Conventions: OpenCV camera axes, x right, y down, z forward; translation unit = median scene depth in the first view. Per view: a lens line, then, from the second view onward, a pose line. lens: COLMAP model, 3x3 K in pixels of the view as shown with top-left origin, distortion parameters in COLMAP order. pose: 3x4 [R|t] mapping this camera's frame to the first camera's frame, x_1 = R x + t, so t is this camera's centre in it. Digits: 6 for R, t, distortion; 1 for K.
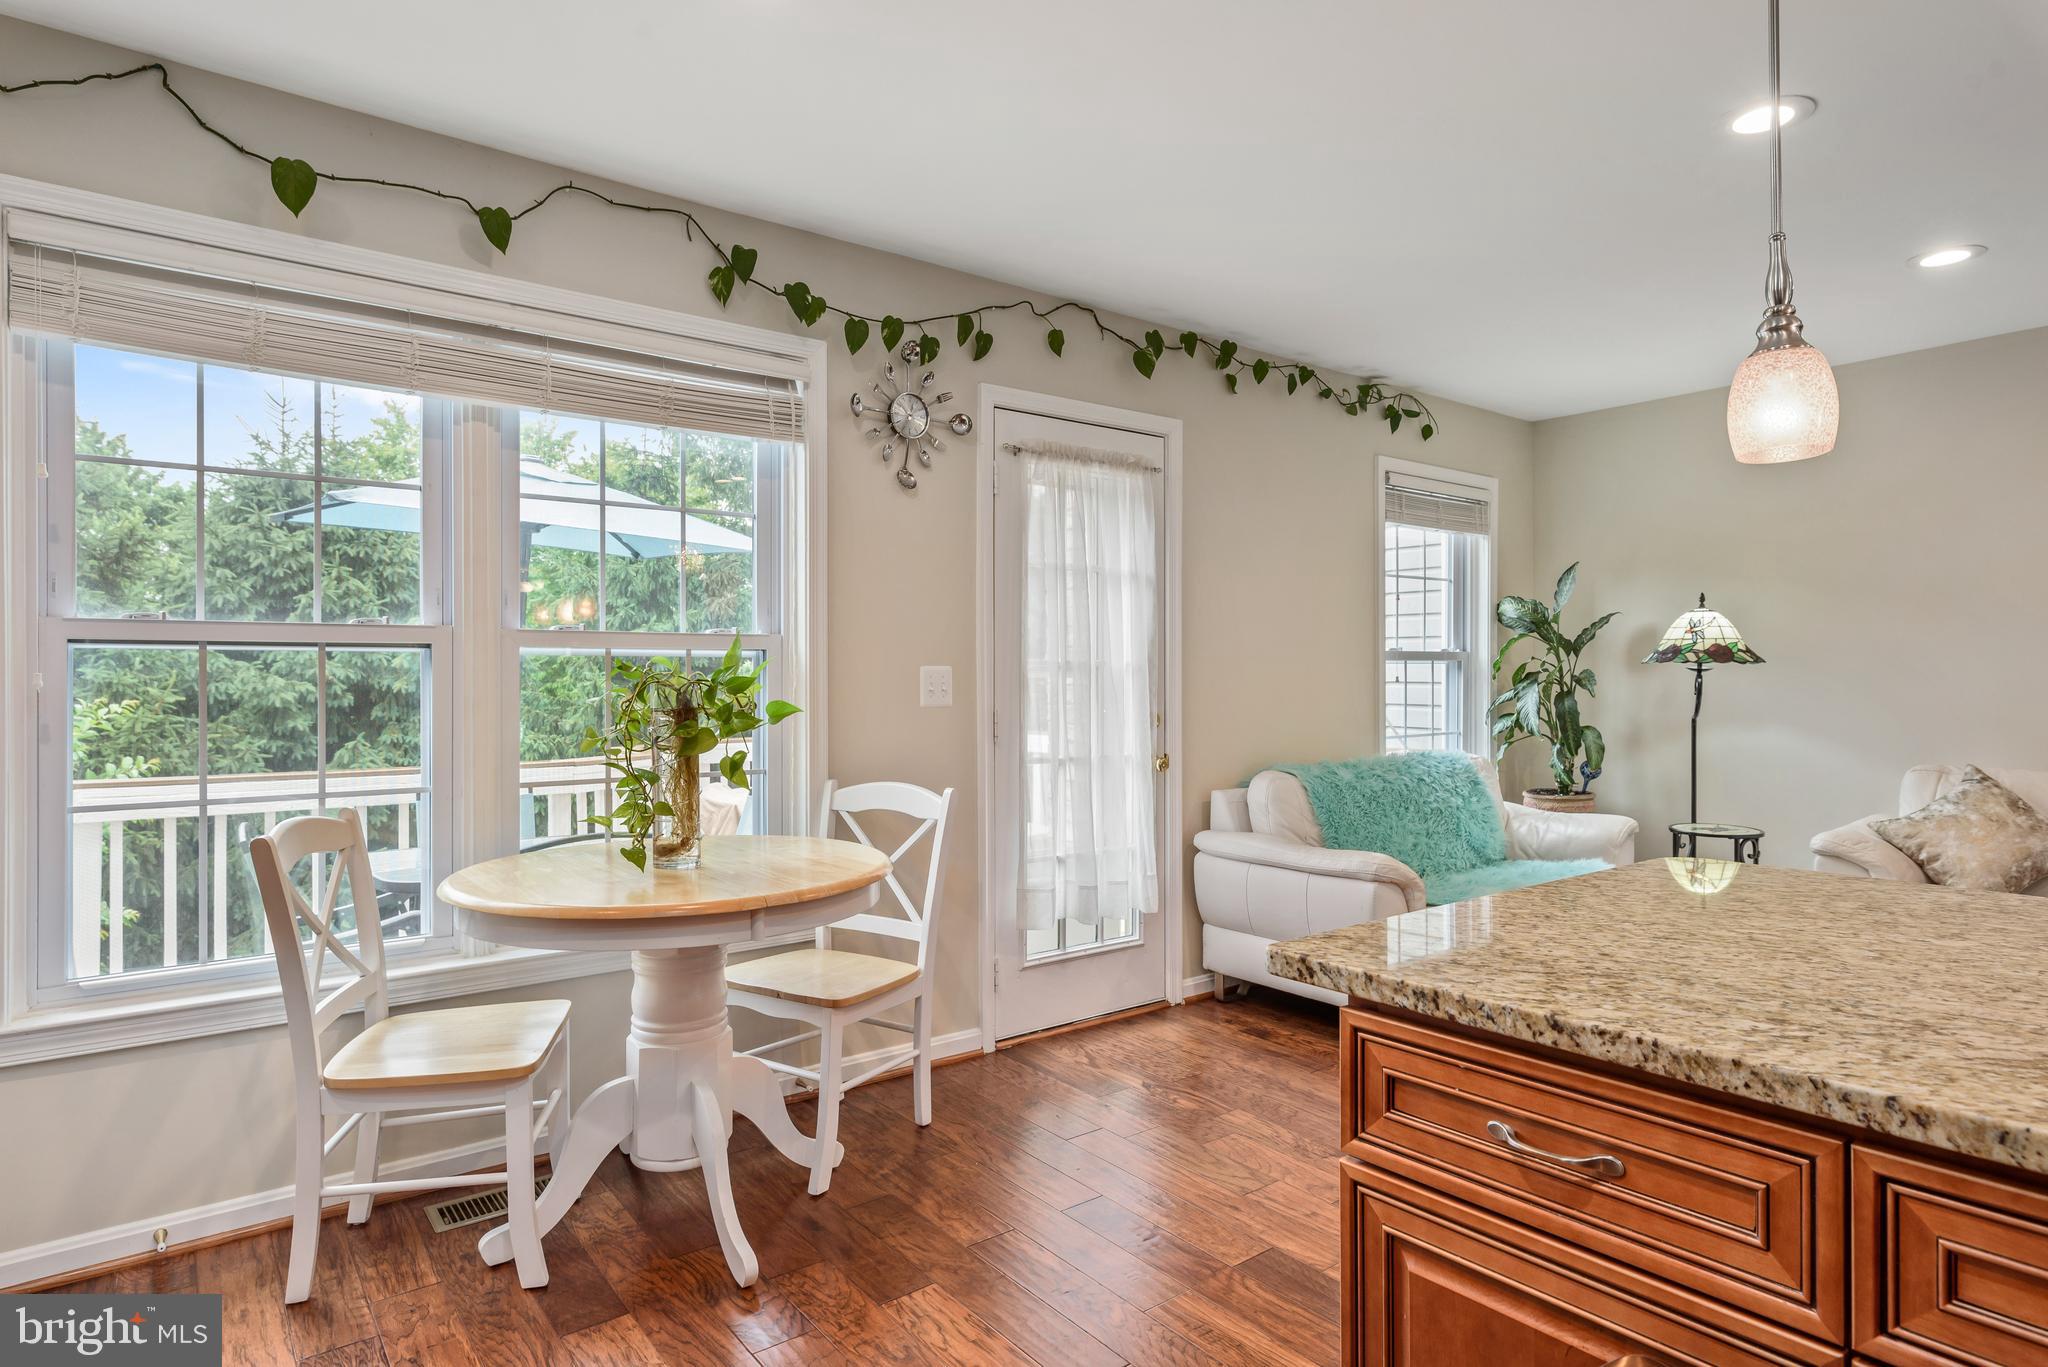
lens RADIAL K [[1129.1, 0, 1018.4], [0, 1129.1, 680.4], [0, 0, 1]] dist [-0.001485, -0.000989]
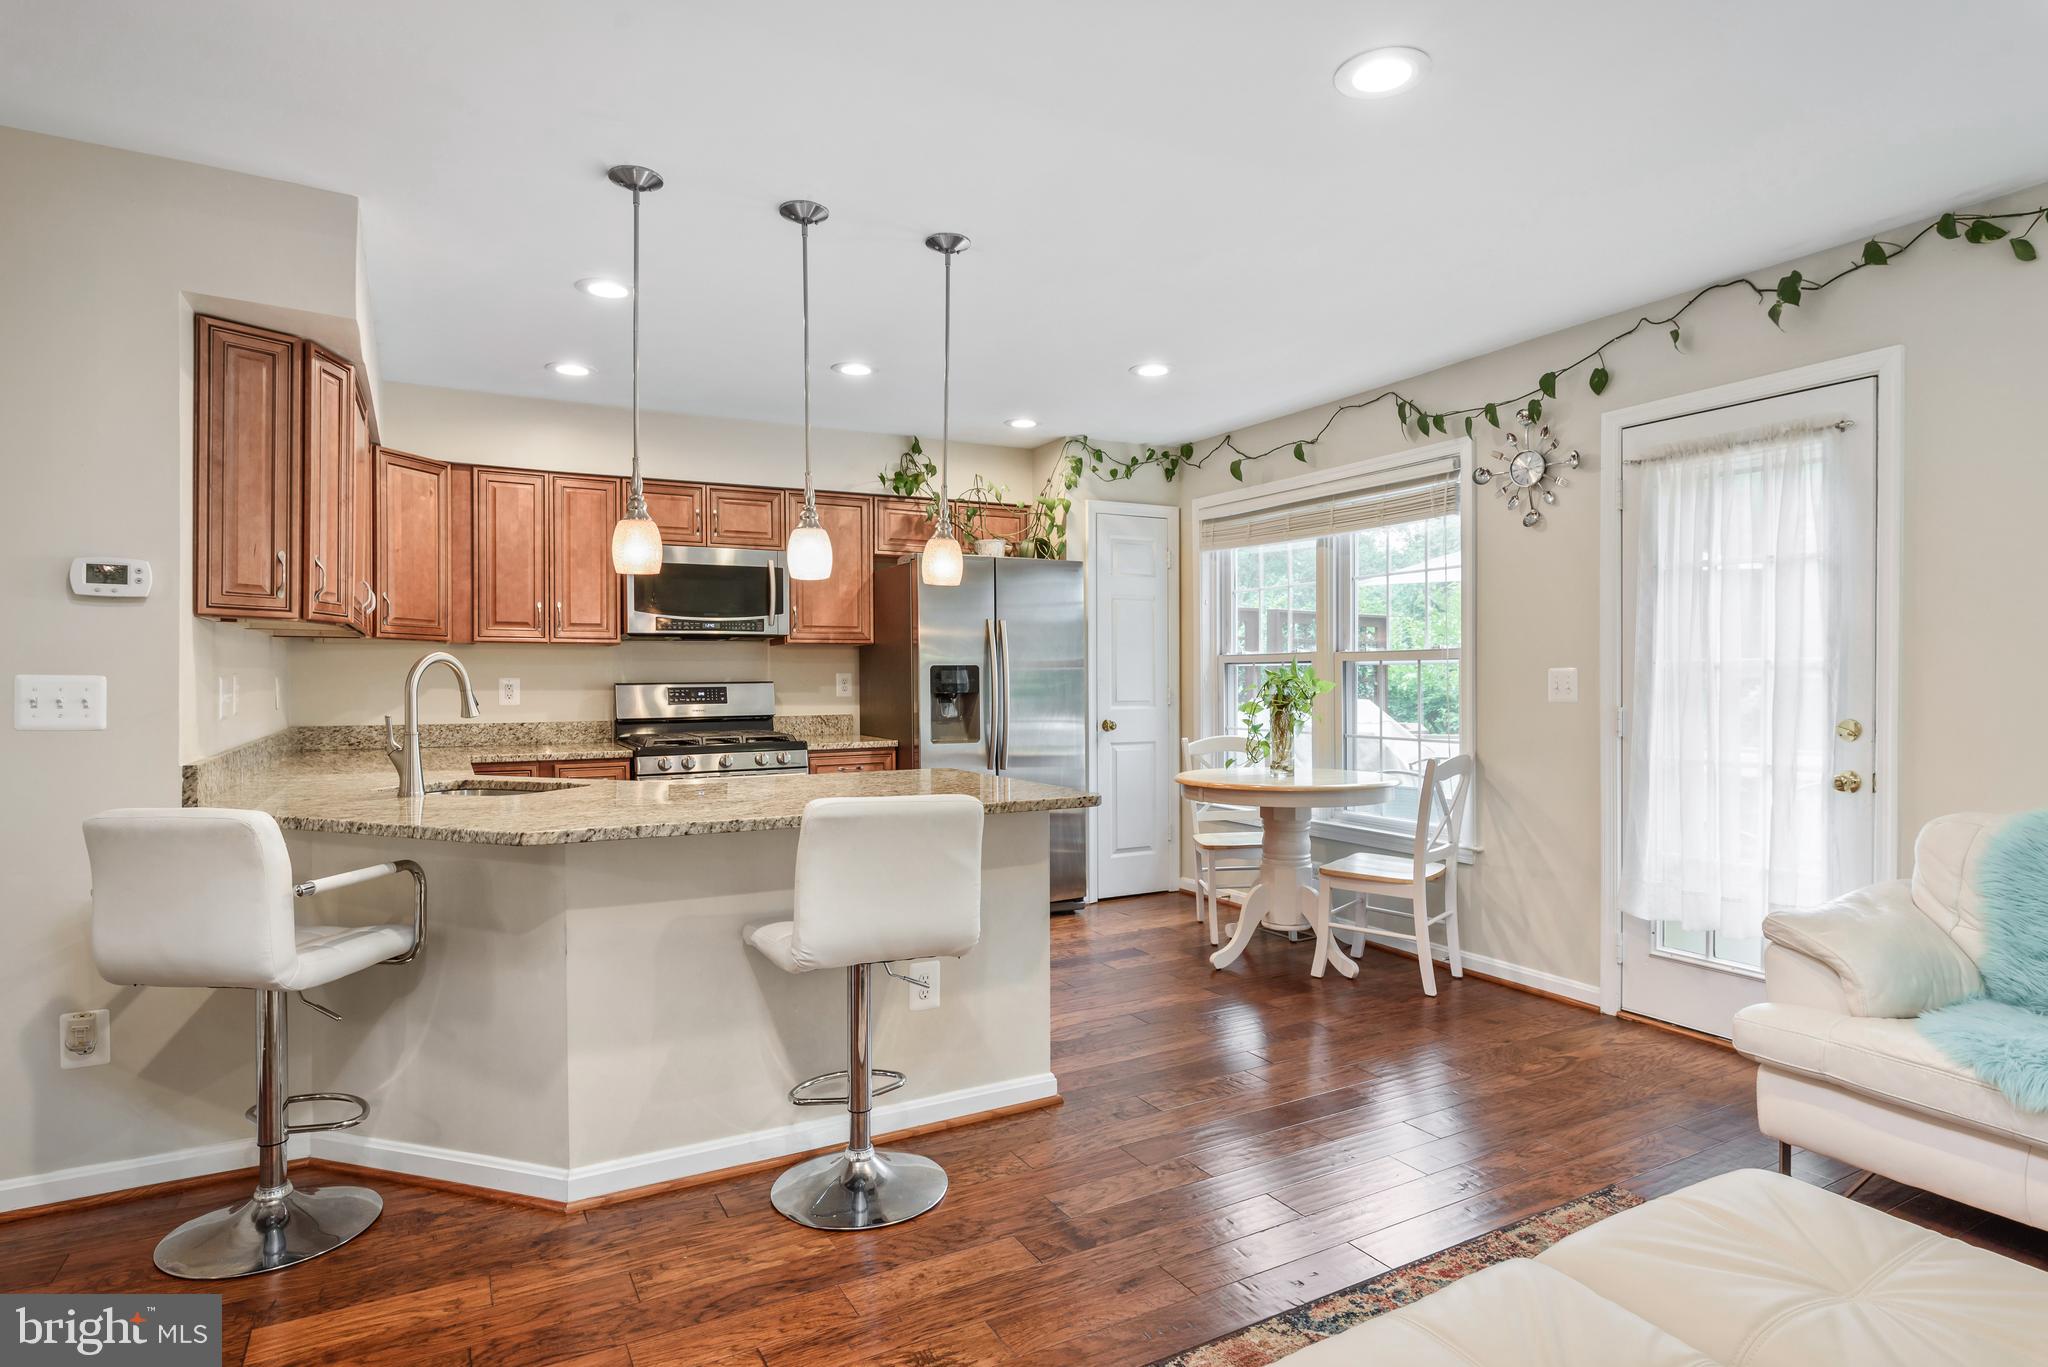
lens RADIAL K [[1129.1, 0, 1024.3], [0, 1129.1, 684.6], [0, 0, 1]] dist [-0.001485, -0.000989]
pose [[-0.155494, 0.012984, -0.987751, 1.185607], [0.004654, 0.999912, 0.012411, -0.012129], [0.987826, -0.002667, -0.155541, 0.618864]]
